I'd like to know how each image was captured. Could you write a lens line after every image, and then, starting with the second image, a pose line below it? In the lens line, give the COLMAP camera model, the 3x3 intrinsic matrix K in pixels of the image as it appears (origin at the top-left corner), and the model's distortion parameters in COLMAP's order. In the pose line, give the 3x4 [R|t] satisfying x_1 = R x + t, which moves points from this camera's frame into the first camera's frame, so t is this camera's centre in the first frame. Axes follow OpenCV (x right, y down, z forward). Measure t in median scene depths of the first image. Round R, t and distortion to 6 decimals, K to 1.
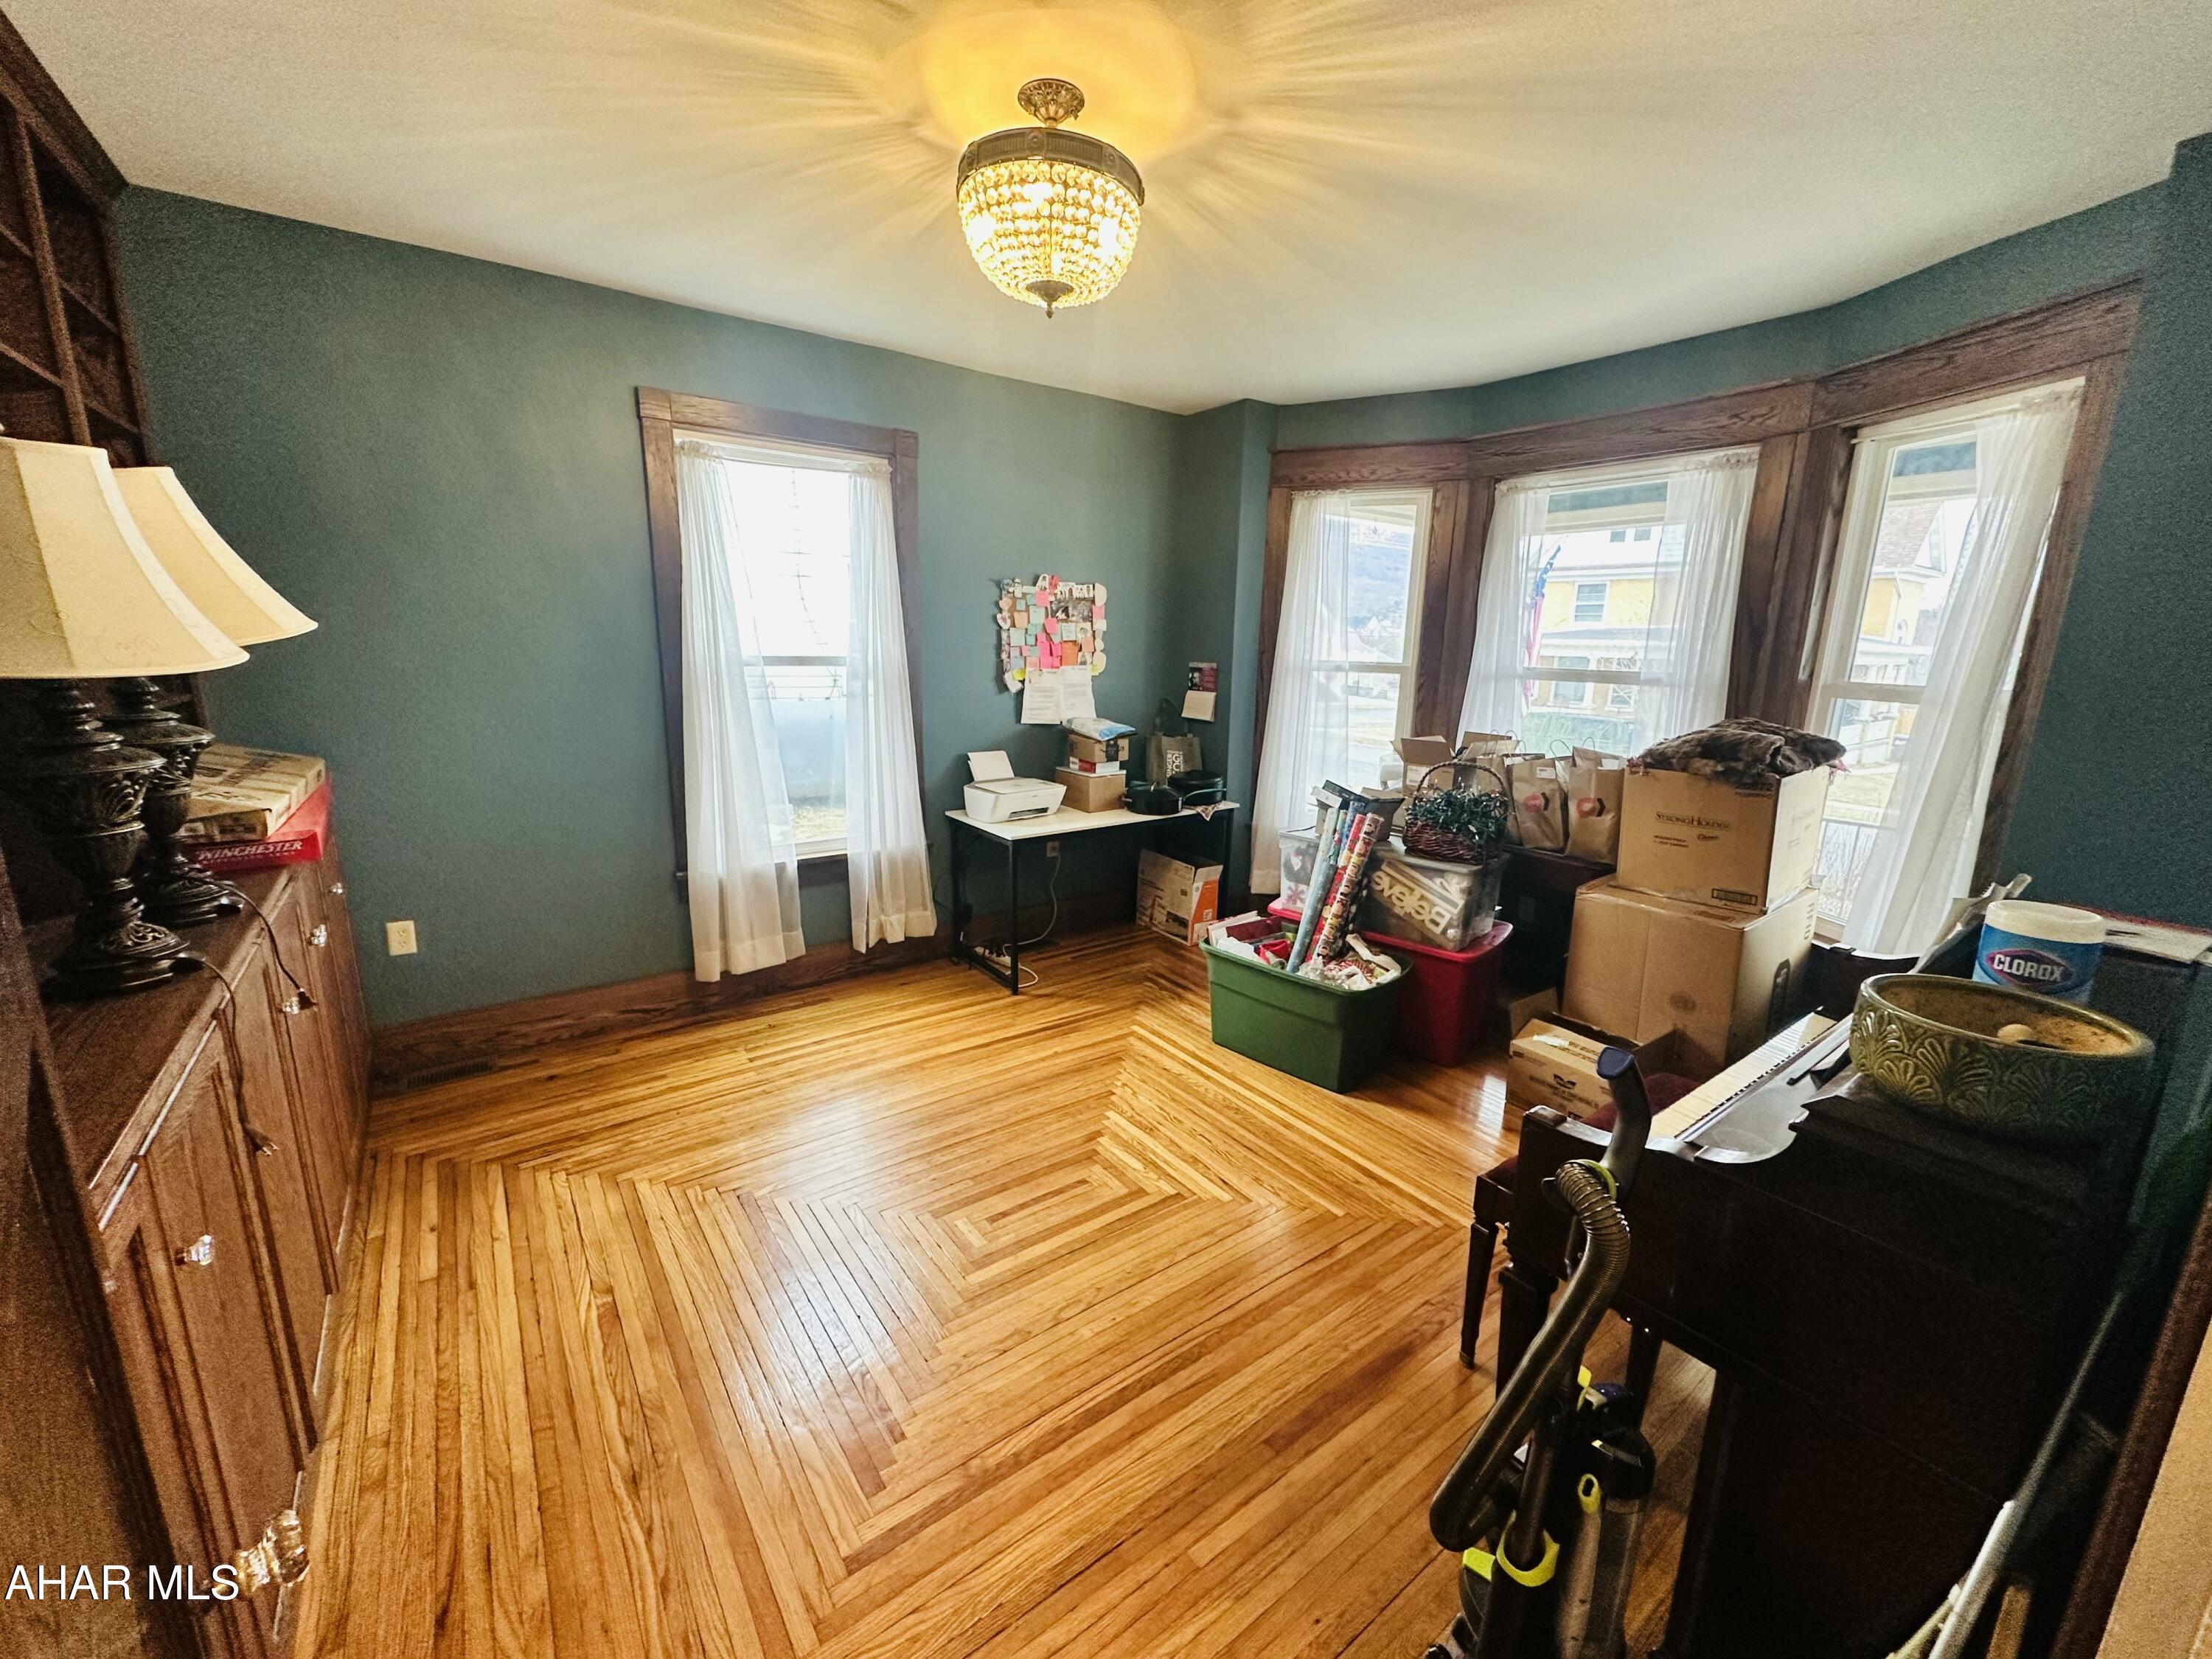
lens RADIAL K [[879.1, 0, 1106.0], [0, 879.1, 829.5], [0, 0, 1]] dist [0.000037, 0.000303]
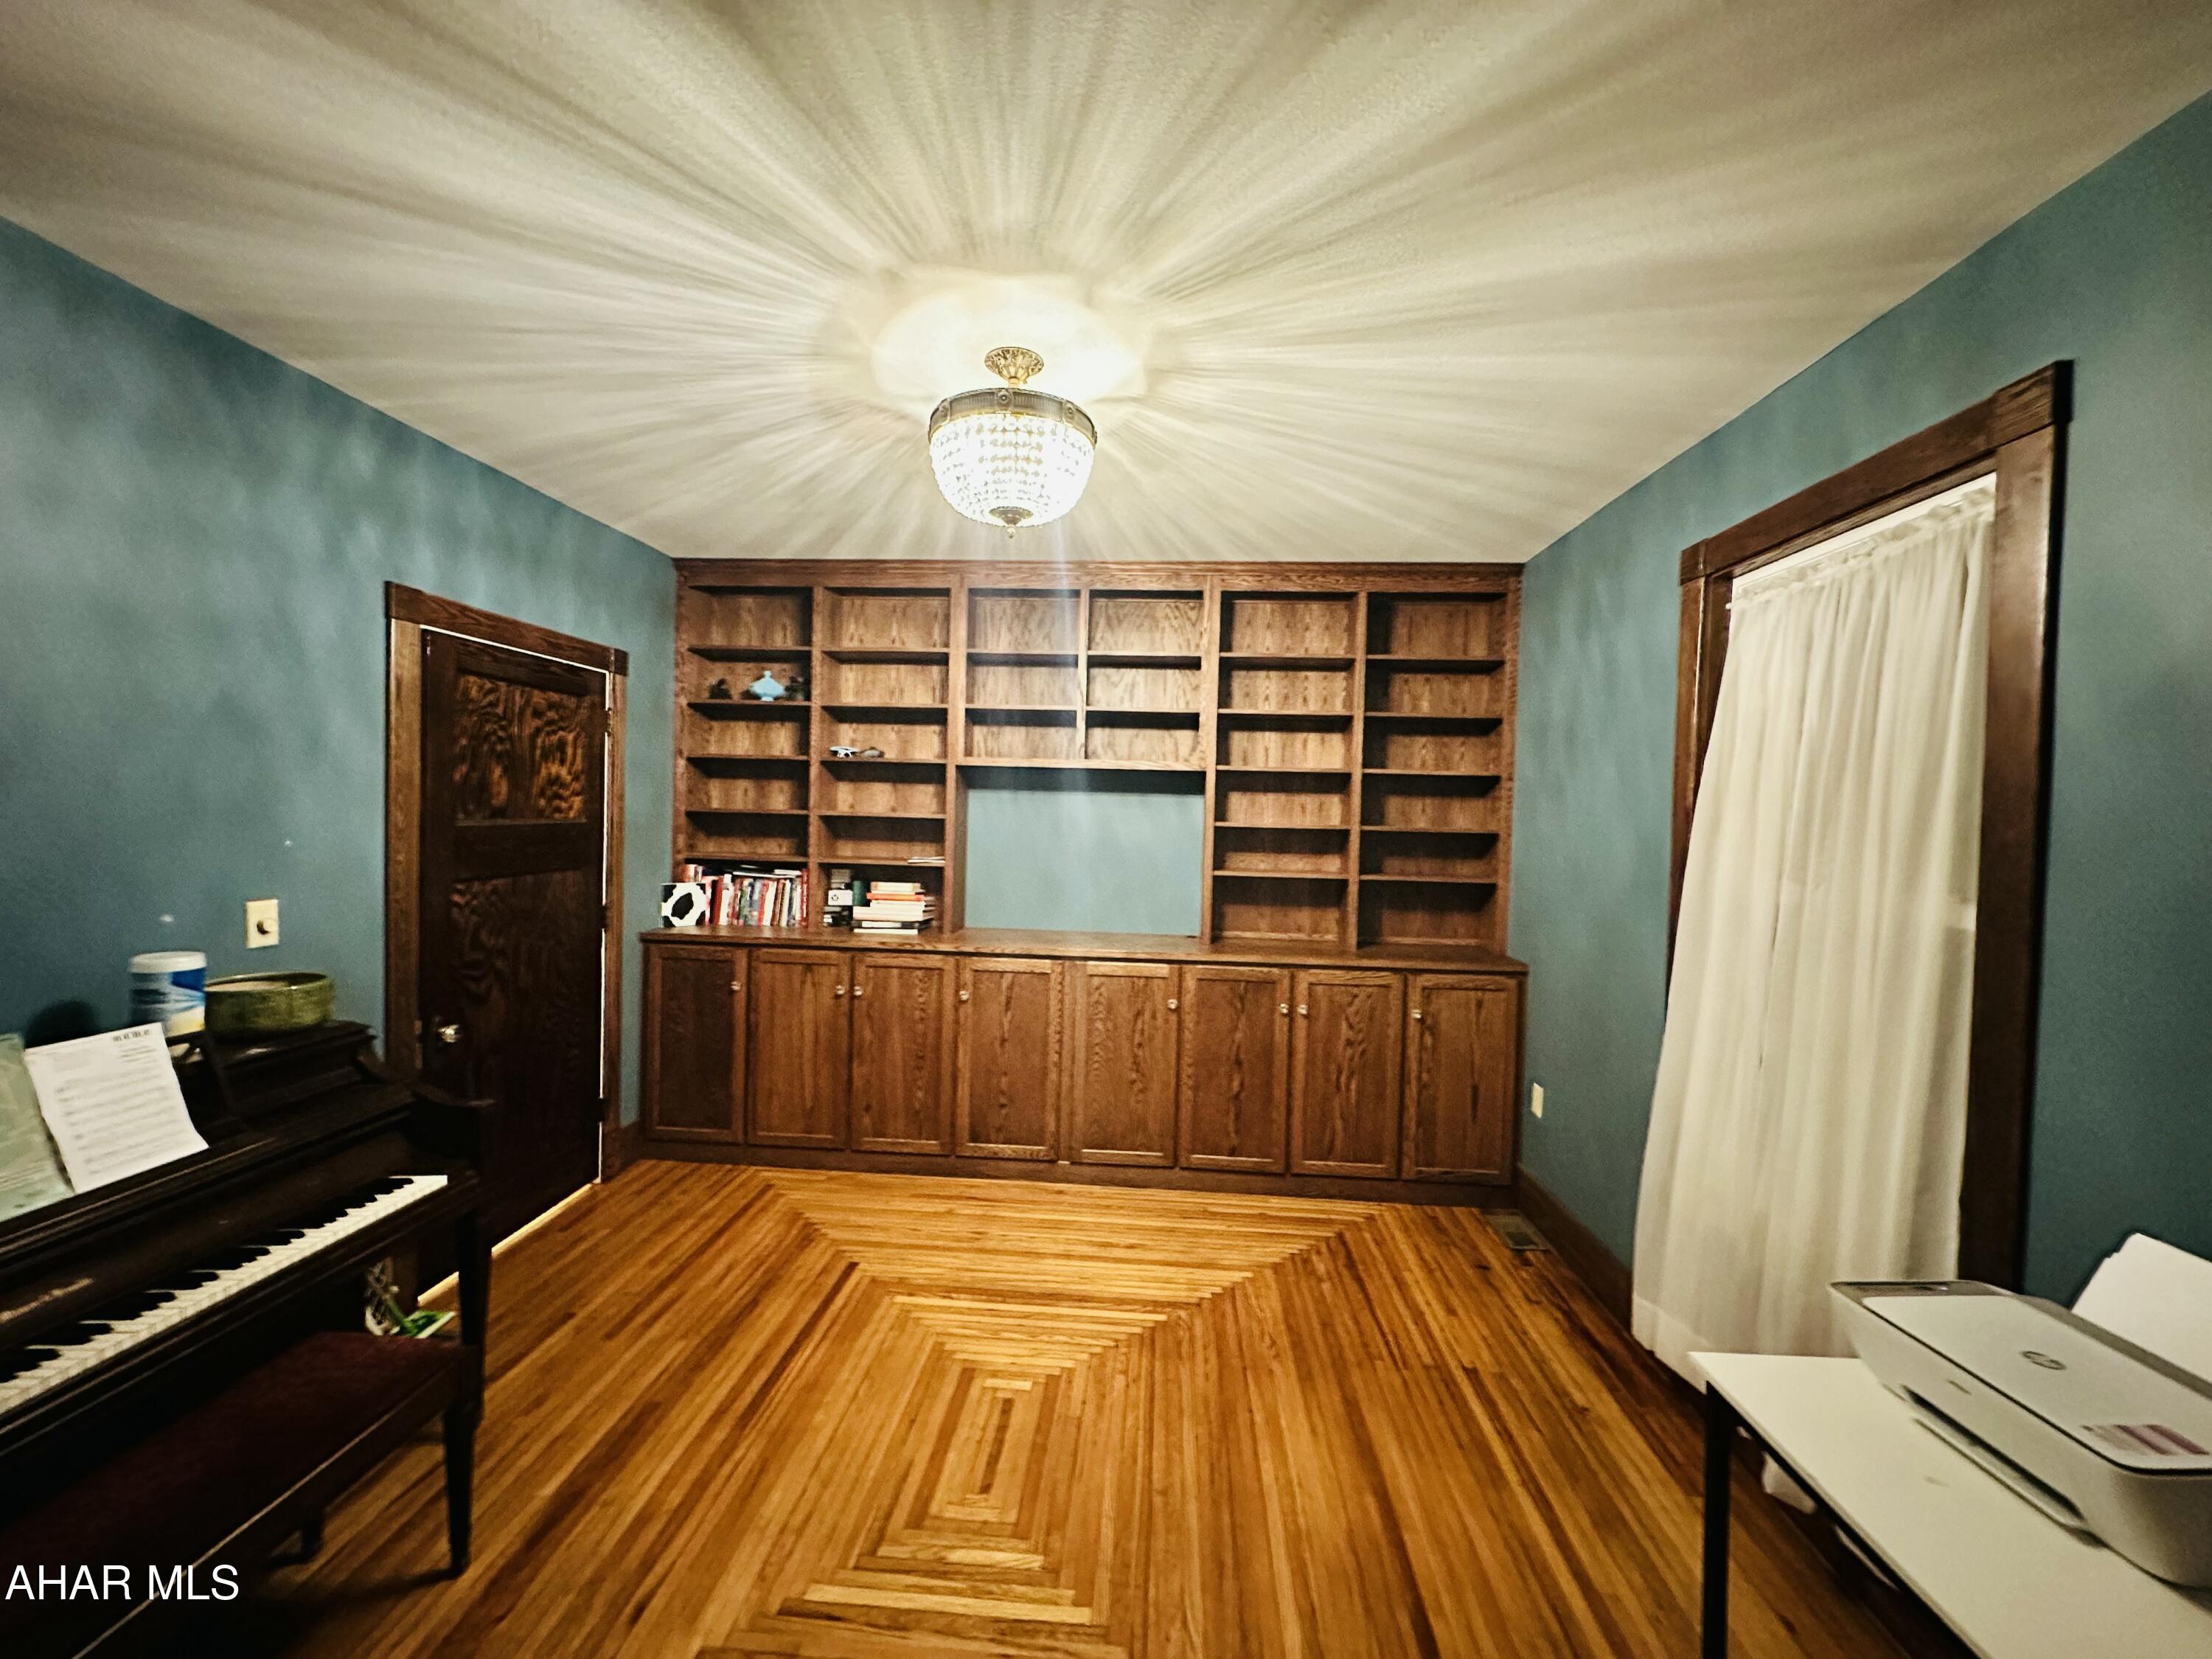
lens RADIAL K [[879.1, 0, 1106.0], [0, 879.1, 829.5], [0, 0, 1]] dist [0.000037, 0.000303]
pose [[-0.646760, -0.020676, -0.762414, 0.591270], [-0.202356, 0.968459, 0.145396, -0.360747], [0.735360, 0.248315, -0.630544, 1.614842]]
